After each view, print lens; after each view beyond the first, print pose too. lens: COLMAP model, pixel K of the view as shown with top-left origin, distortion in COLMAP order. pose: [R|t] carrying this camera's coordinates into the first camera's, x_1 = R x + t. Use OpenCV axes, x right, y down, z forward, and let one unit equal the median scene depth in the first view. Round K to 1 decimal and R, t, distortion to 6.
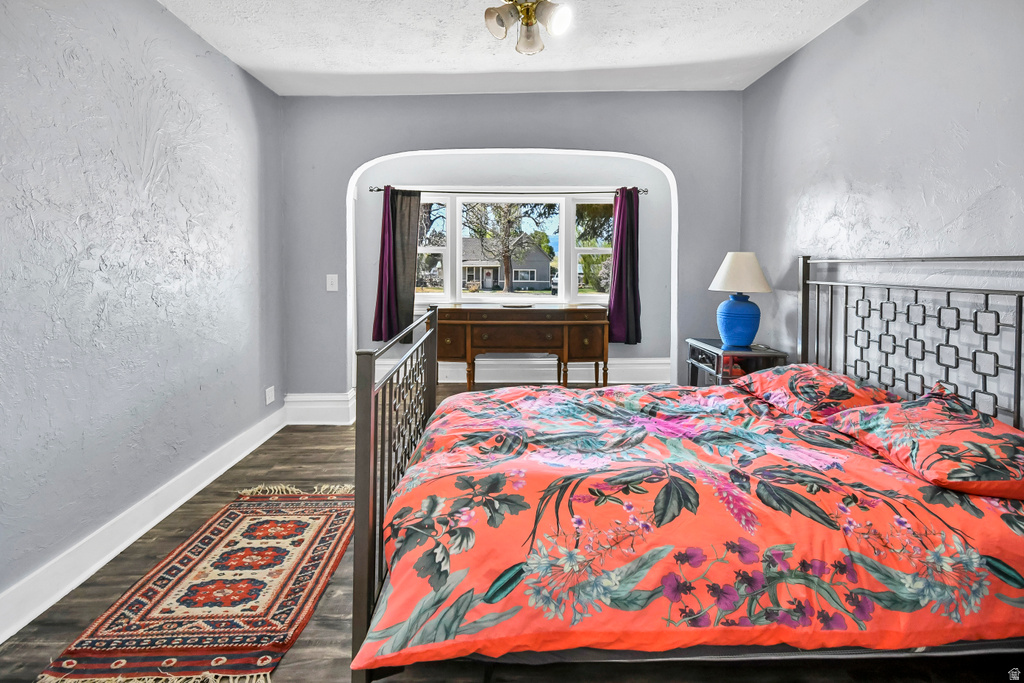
lens RADIAL K [[476.6, 0, 517.5], [0, 476.6, 282.5], [0, 0, 1]] dist [0.000231, -0.001818]
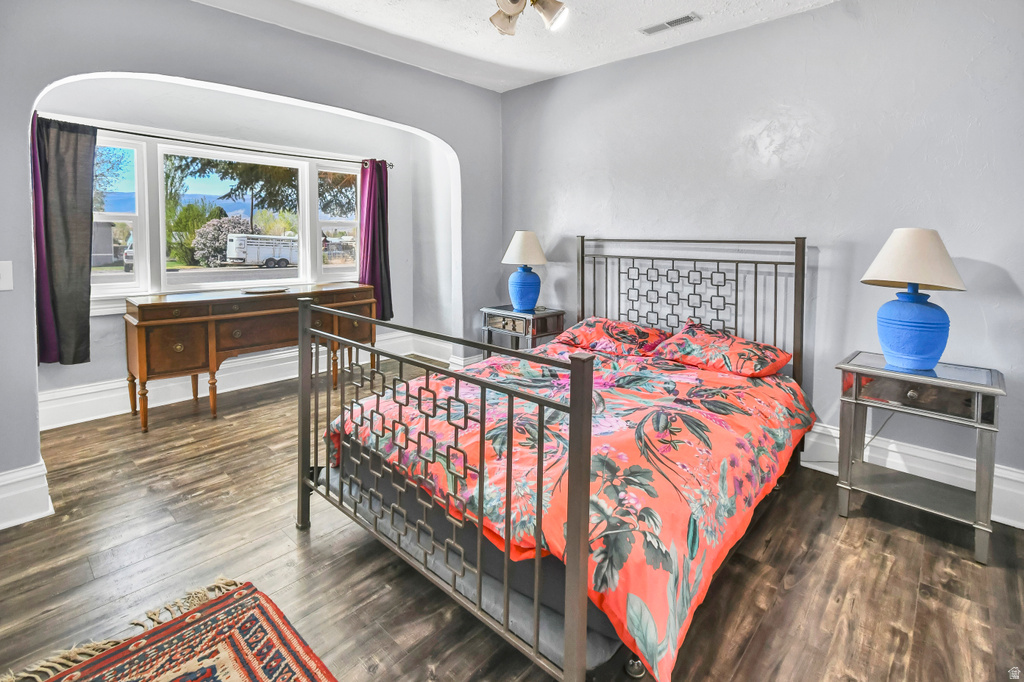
lens RADIAL K [[481.7, 0, 498.1], [0, 481.7, 254.3], [0, 0, 1]] dist [0.001879, 0.000353]
pose [[0.691443, -0.025161, 0.721993, -0.412368], [0.018812, 0.999682, 0.016822, -0.024674], [-0.722186, 0.001950, 0.691696, 0.191695]]
